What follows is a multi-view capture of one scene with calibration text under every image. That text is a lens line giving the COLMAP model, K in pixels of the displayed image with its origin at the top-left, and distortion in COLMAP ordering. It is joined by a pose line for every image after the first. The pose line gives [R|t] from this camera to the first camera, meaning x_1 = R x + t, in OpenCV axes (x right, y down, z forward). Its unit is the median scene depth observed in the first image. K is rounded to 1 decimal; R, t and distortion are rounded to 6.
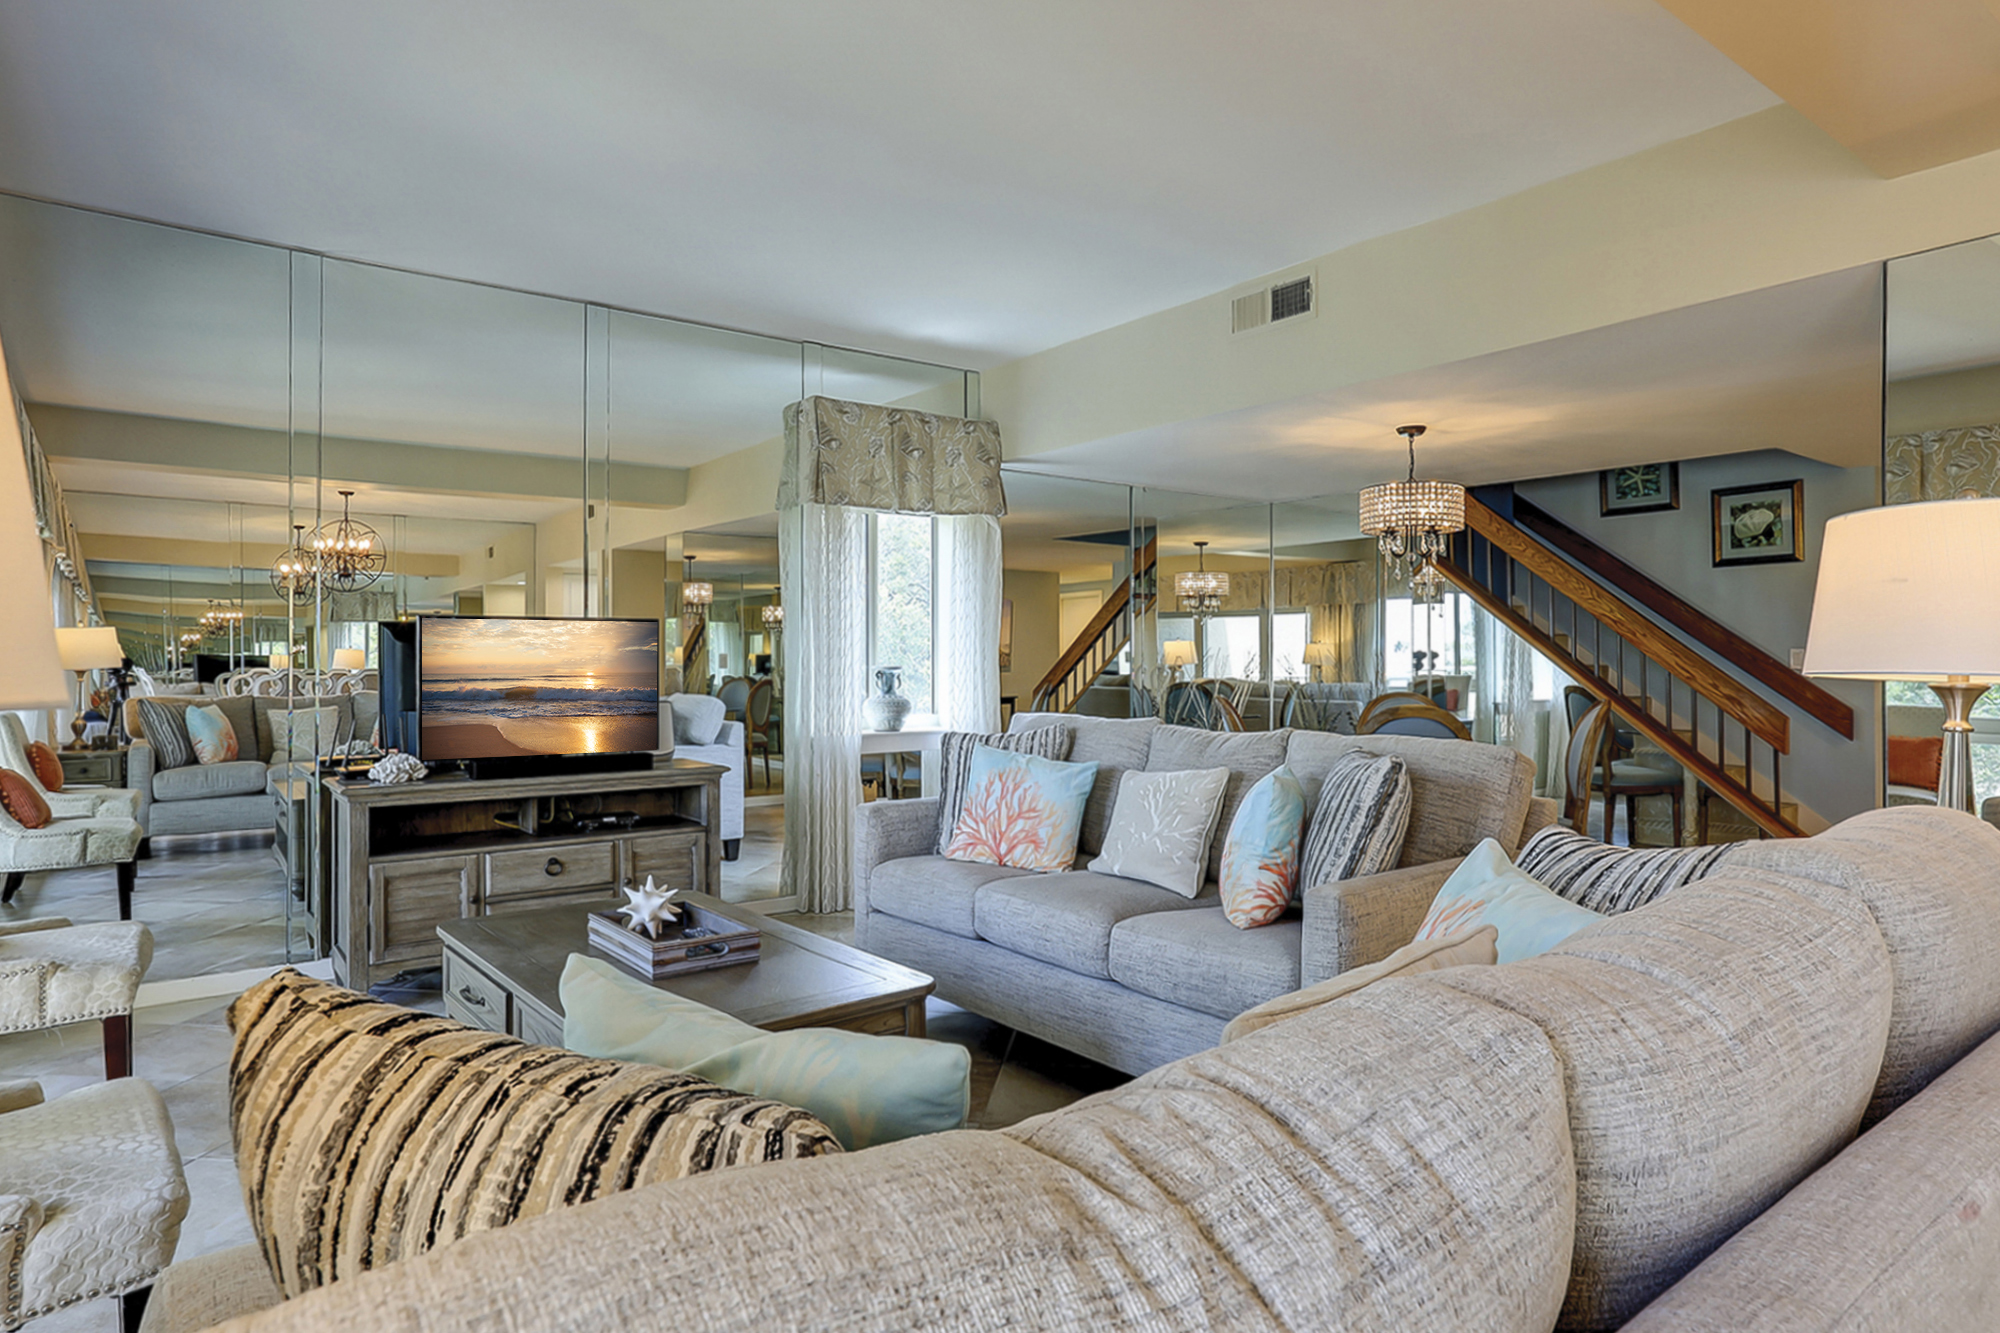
lens RADIAL K [[1034.2, 0, 1000.0], [0, 1034.2, 666.5], [0, 0, 1]] dist [-0.001795, 0.000215]
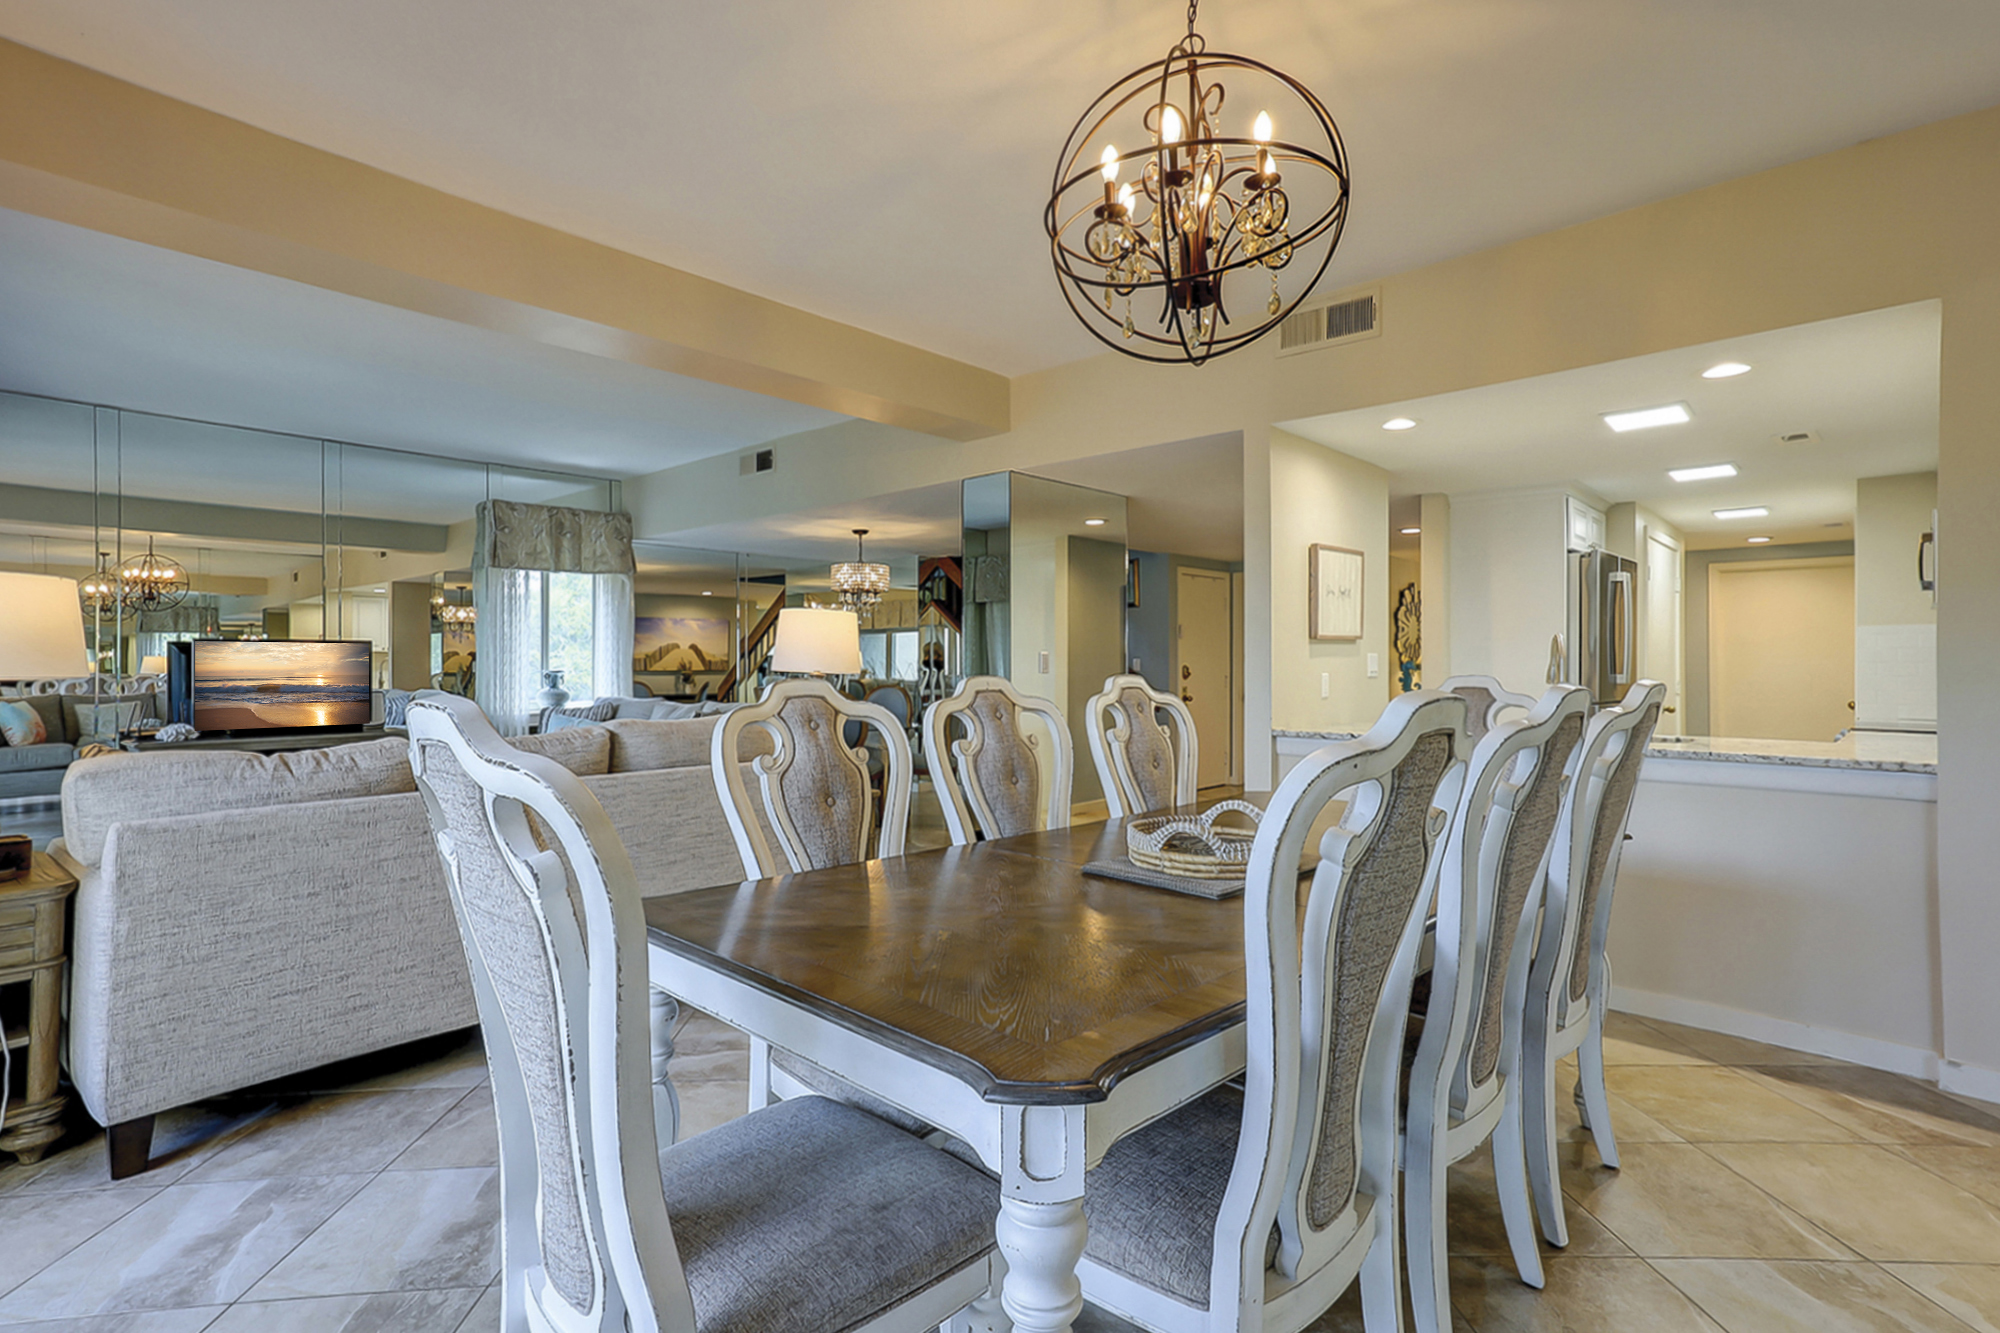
lens RADIAL K [[922.5, 0, 1000.0], [0, 922.5, 666.5], [0, 0, 1]] dist [-0.016927, 0.033953]
pose [[0.986109, -0.001665, 0.166091, 0.324219], [0.002150, 0.999994, -0.002737, -0.001067], [-0.166085, 0.003056, 0.986107, -0.473830]]
